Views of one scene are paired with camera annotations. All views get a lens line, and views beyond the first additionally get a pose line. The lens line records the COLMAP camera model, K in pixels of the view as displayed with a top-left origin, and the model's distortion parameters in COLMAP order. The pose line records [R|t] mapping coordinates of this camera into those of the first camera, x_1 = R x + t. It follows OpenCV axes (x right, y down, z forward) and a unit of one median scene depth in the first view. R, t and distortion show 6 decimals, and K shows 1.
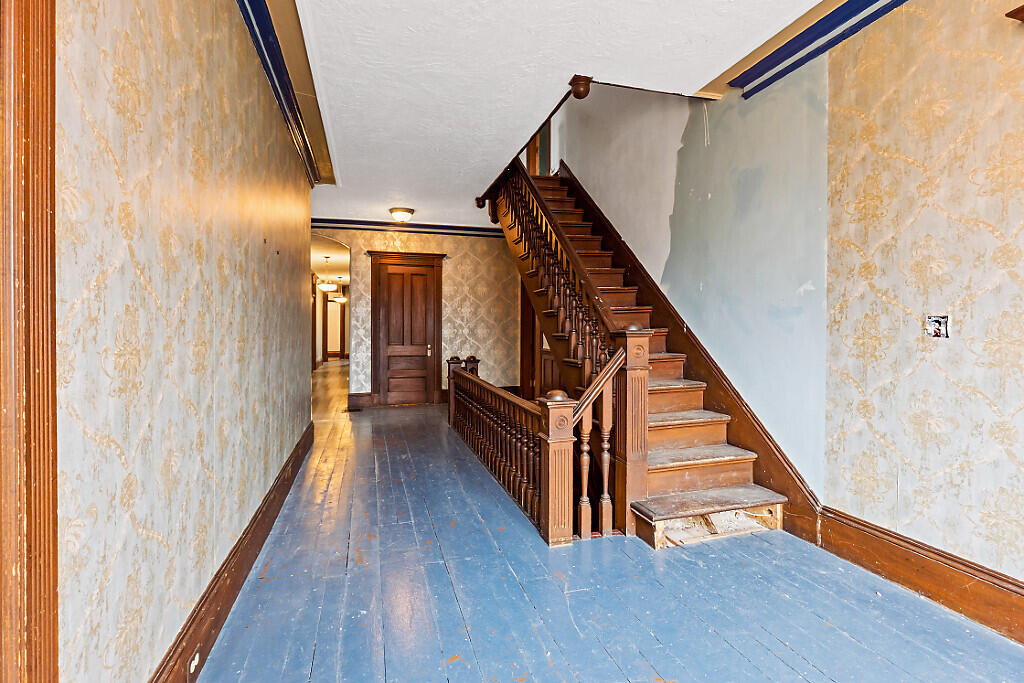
lens RADIAL K [[470.6, 0, 513.8], [0, 470.6, 333.2], [0, 0, 1]] dist [-0.001882, 0.000308]
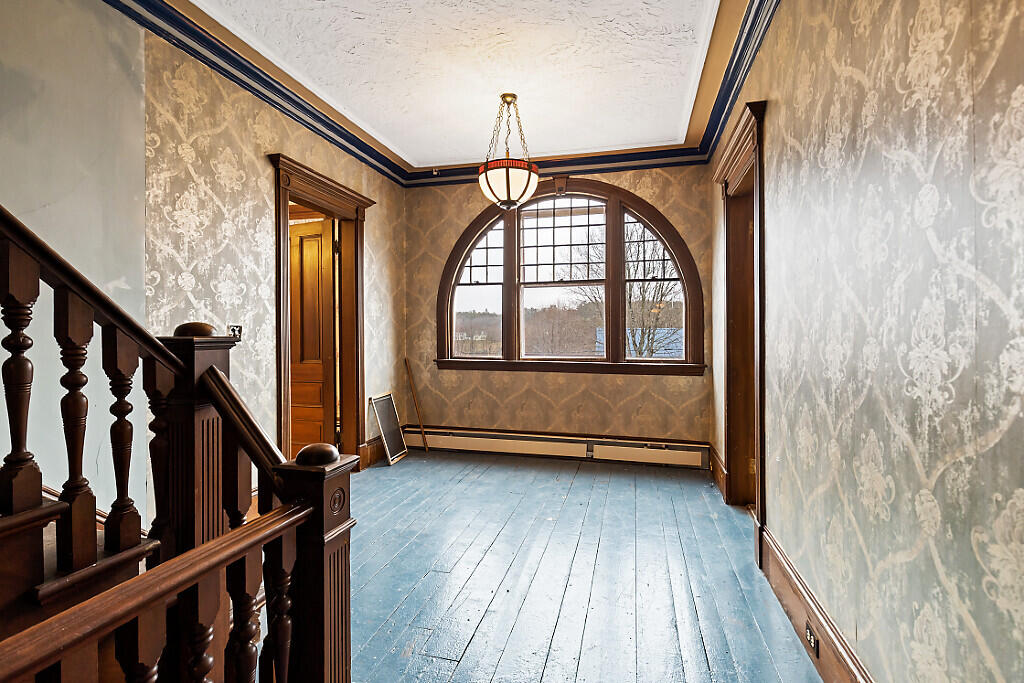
lens RADIAL K [[470.6, 0, 513.8], [0, 470.6, 336.7], [0, 0, 1]] dist [-0.001882, 0.000308]
pose [[-0.852381, -0.006247, 0.522883, -0.412722], [0.000719, 0.999914, 0.013119, -0.017428], [-0.522920, 0.011558, -0.852303, 1.400310]]
